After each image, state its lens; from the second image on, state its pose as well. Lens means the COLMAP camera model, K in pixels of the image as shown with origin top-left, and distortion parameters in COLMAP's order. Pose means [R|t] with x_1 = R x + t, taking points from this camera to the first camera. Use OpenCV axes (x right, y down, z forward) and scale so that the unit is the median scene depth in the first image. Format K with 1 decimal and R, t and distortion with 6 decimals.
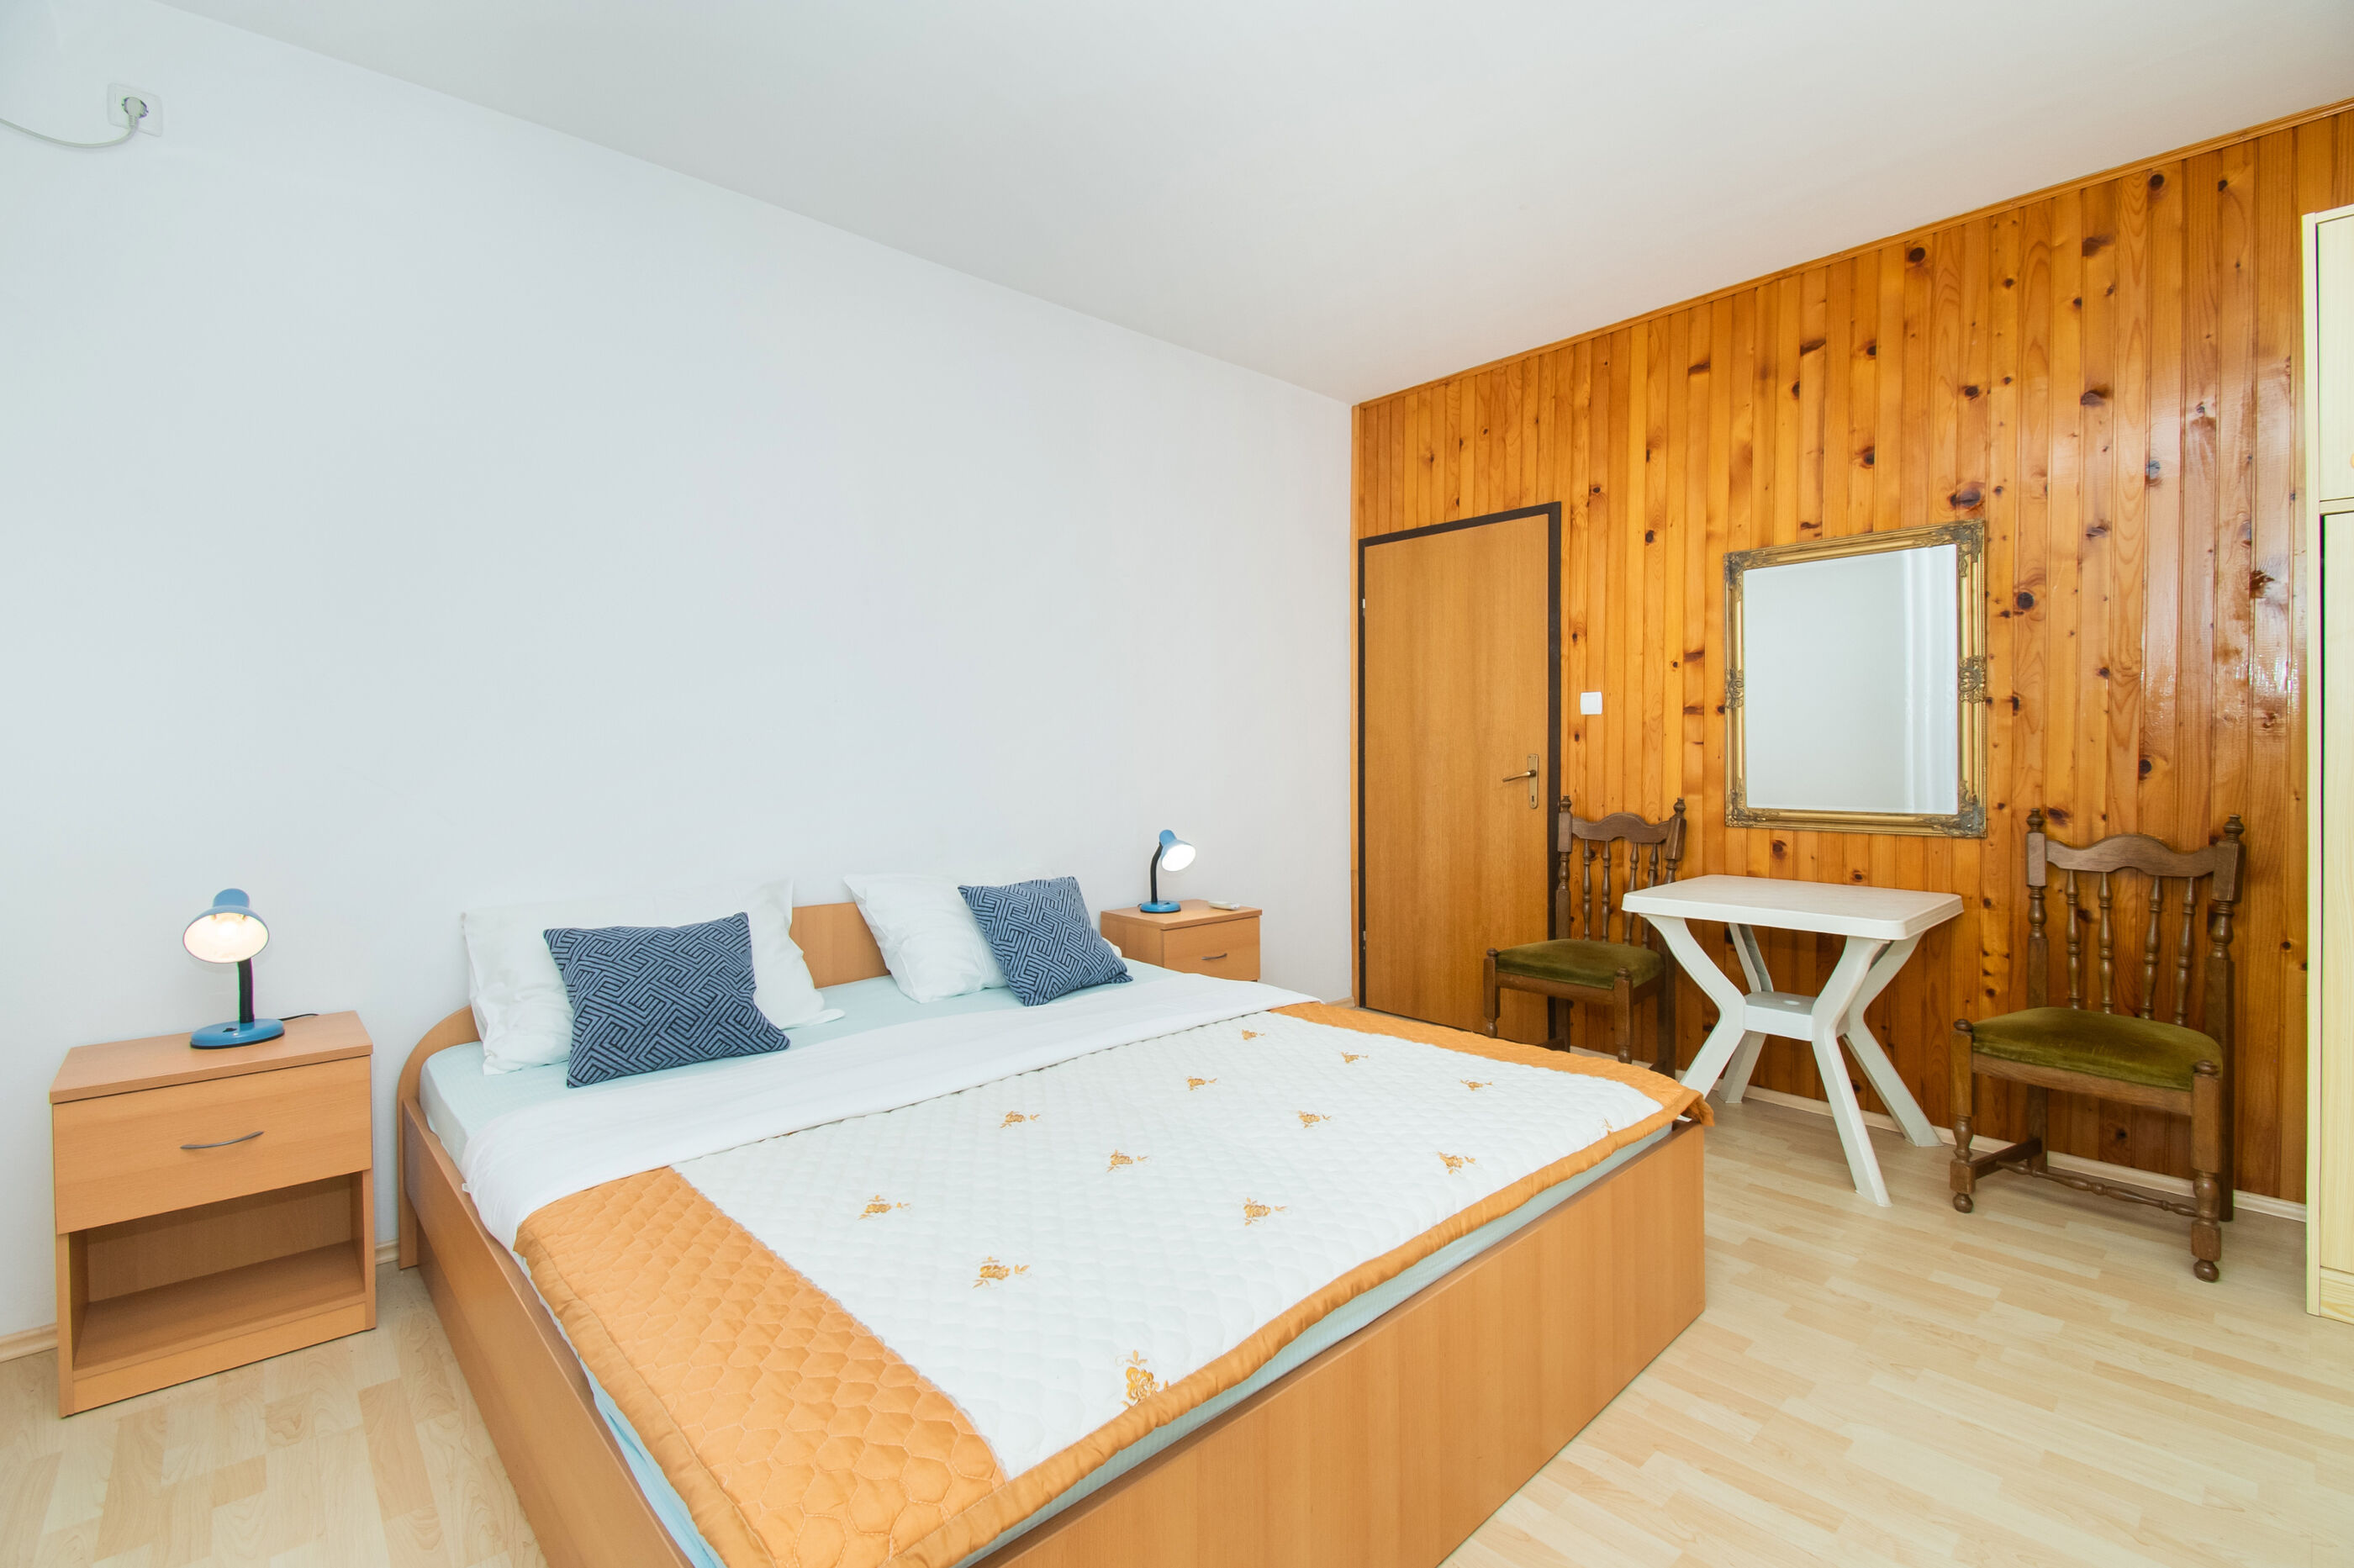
lens RADIAL K [[1012.1, 0, 1178.0], [0, 1012.1, 805.5], [0, 0, 1]] dist [0.000488, -0.013373]
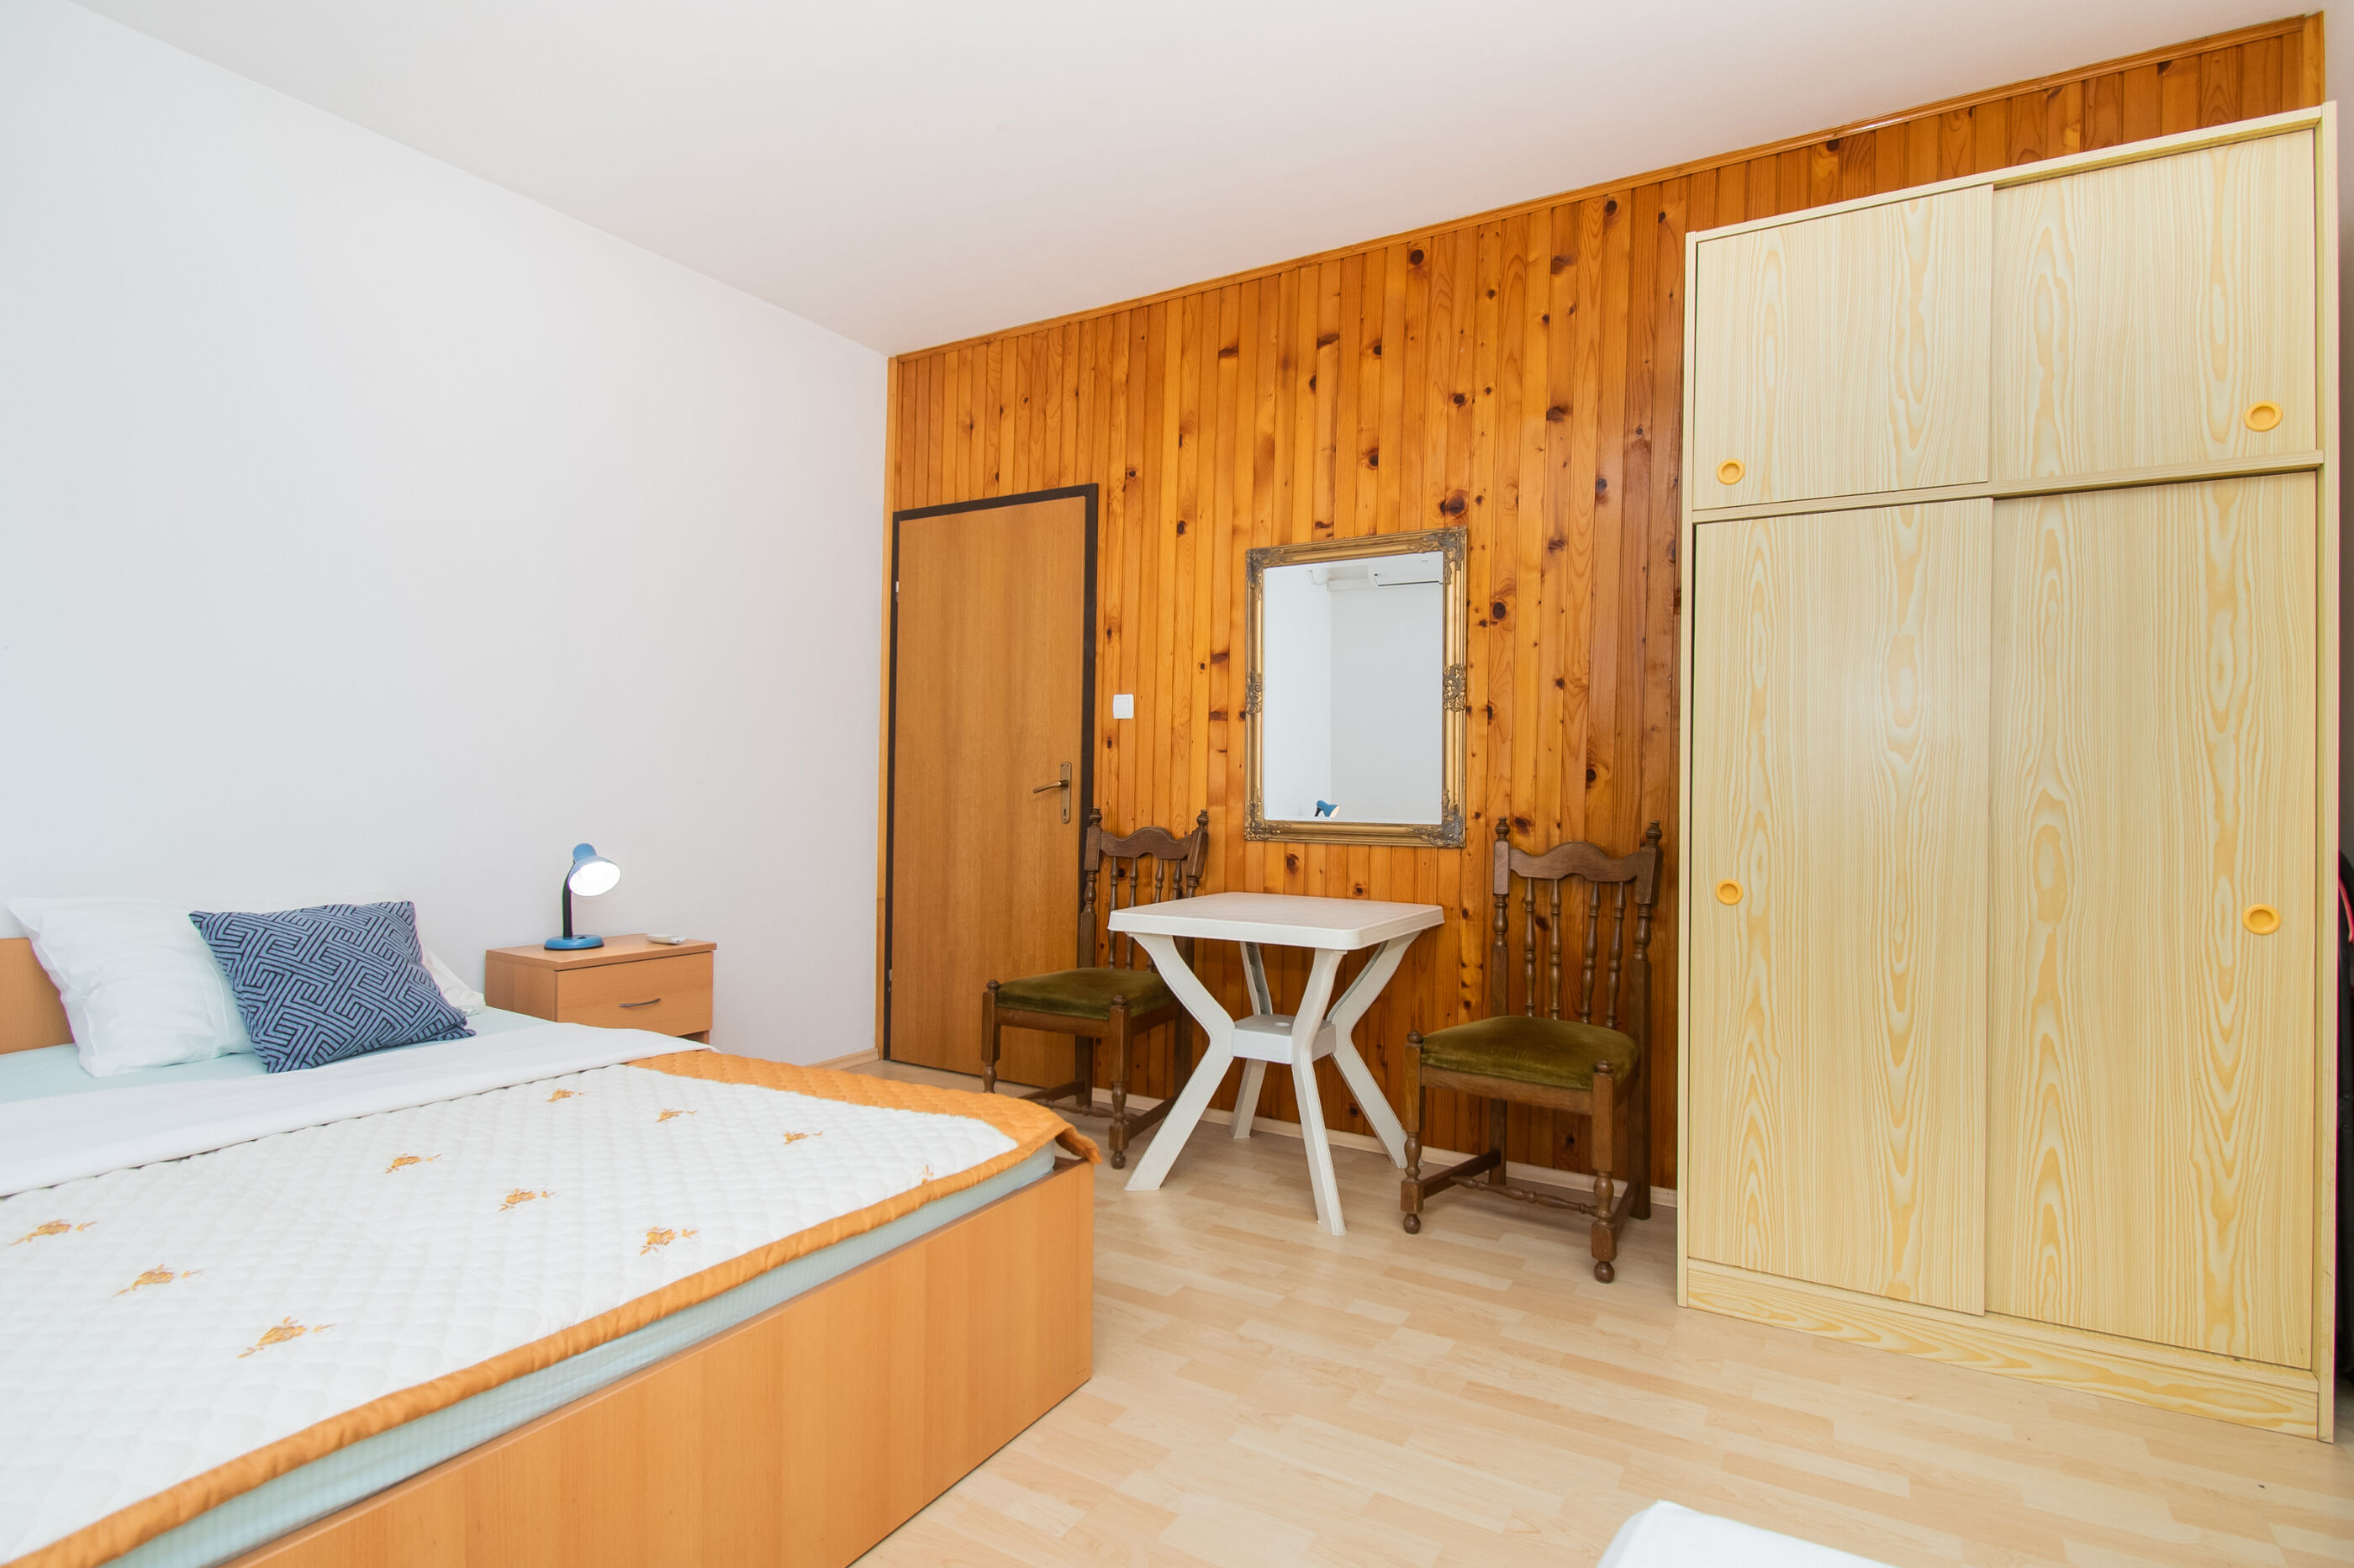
lens RADIAL K [[1133.9, 0, 1173.6], [0, 1133.9, 818.8], [0, 0, 1]] dist [0.000196, -0.018368]
pose [[0.950408, 0.008053, 0.310901, 0.180108], [-0.001980, 0.999801, -0.019843, 0.025734], [-0.310999, 0.018243, 0.950235, 0.030929]]
